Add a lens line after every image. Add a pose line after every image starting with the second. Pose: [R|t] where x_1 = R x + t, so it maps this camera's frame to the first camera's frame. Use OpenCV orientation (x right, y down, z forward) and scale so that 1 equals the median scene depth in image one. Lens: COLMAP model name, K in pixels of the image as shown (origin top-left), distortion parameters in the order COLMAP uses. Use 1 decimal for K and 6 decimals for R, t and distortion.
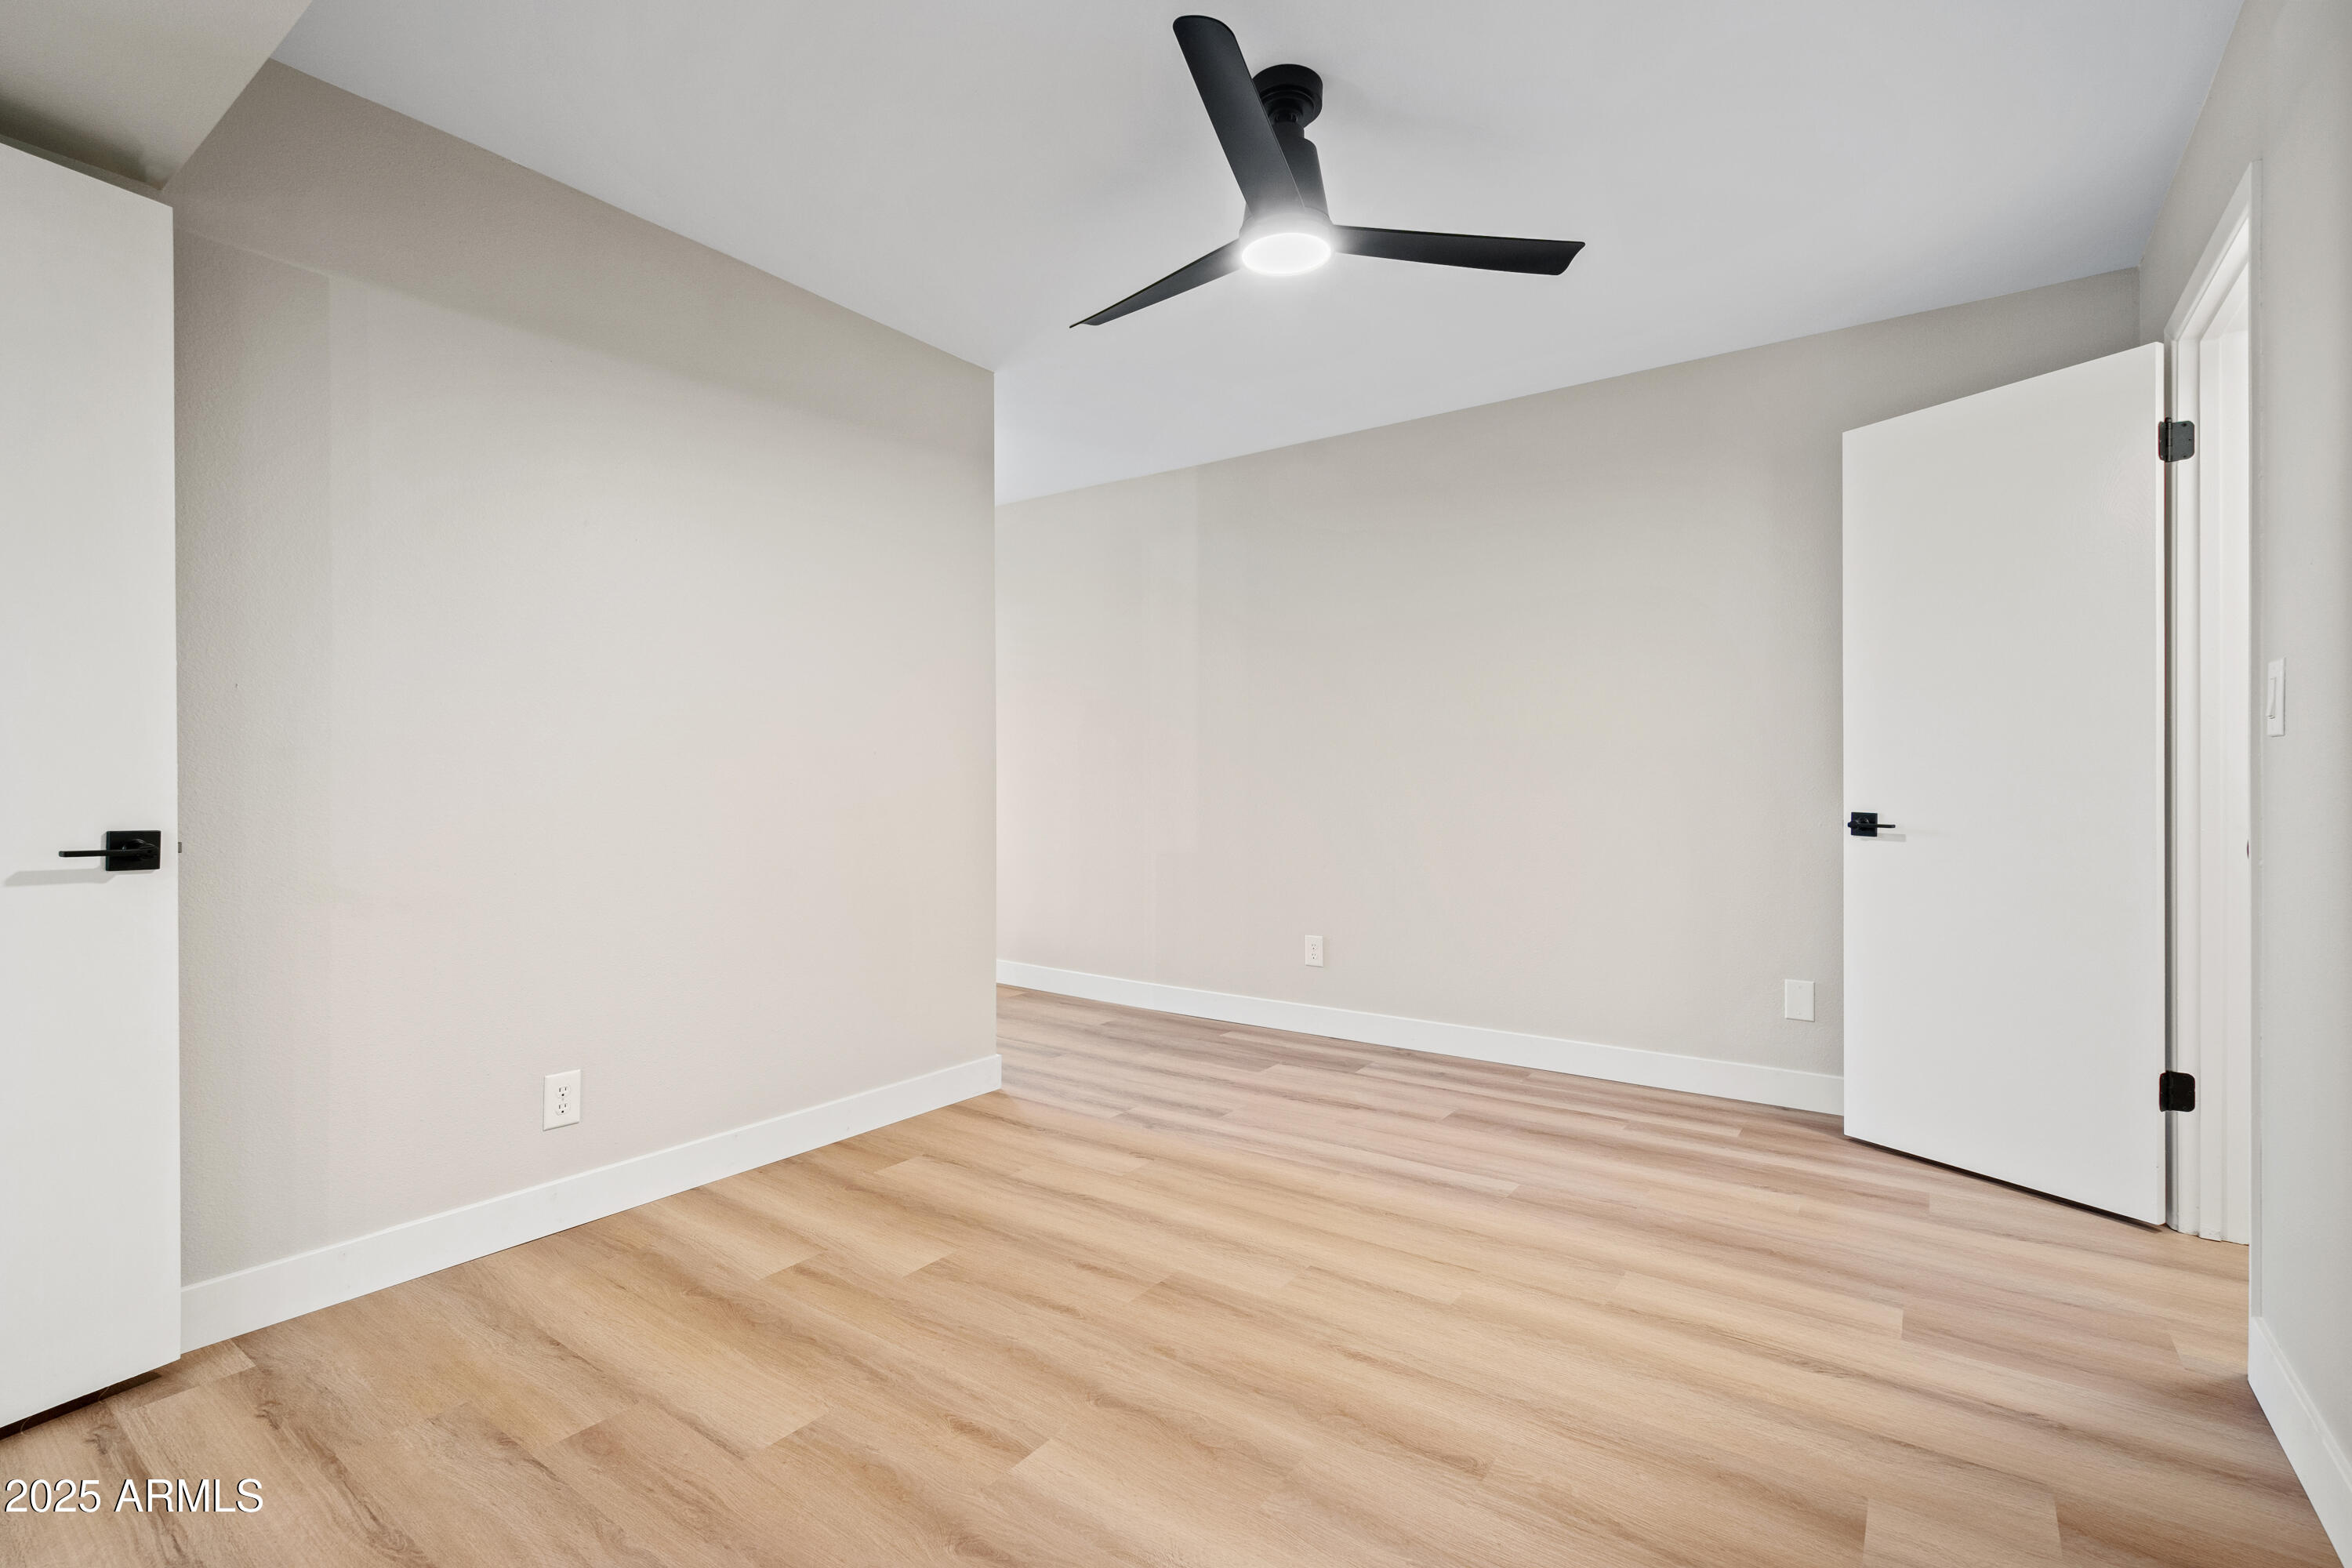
lens RADIAL K [[1054.0, 0, 1176.0], [0, 1054.0, 784.0], [0, 0, 1]] dist [-0.010381, 0.000072]
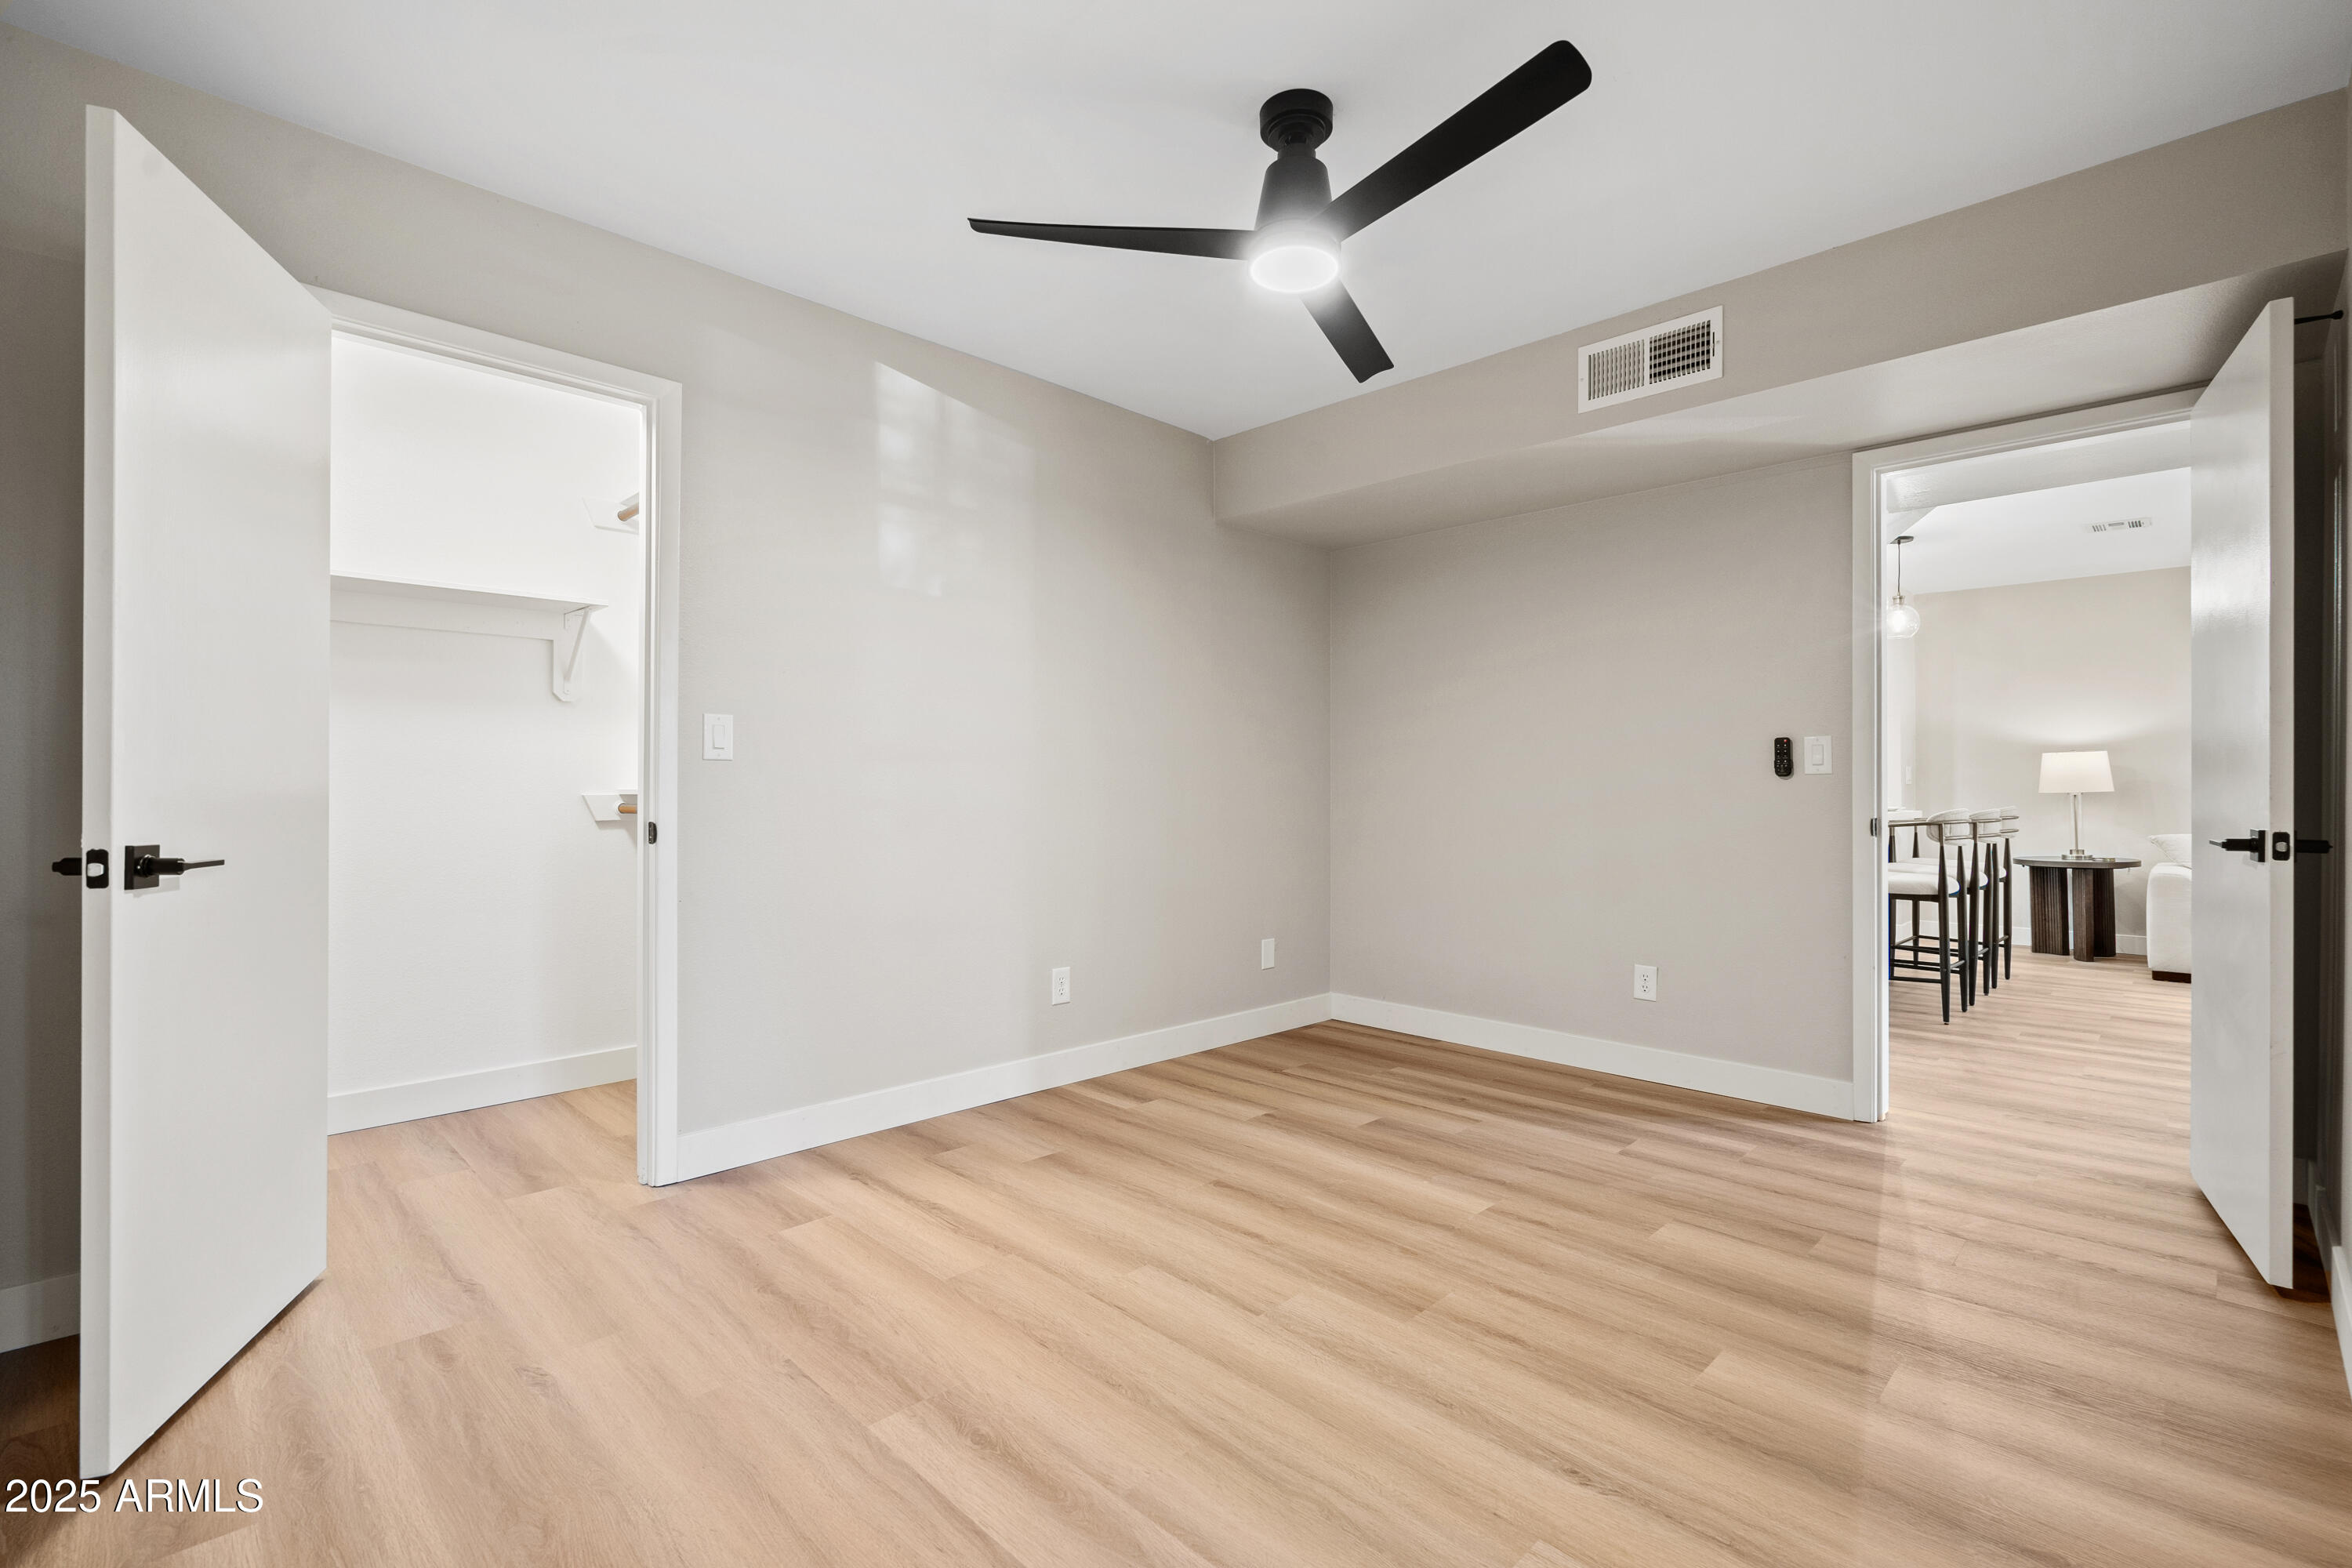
lens RADIAL K [[1054.0, 0, 1176.0], [0, 1054.0, 784.0], [0, 0, 1]] dist [-0.010381, 0.000072]
pose [[-0.987102, -0.000082, 0.160092, 0.055709], [-0.000234, 1.000000, -0.000935, -0.005507], [-0.160091, -0.000960, -0.987102, 2.068974]]
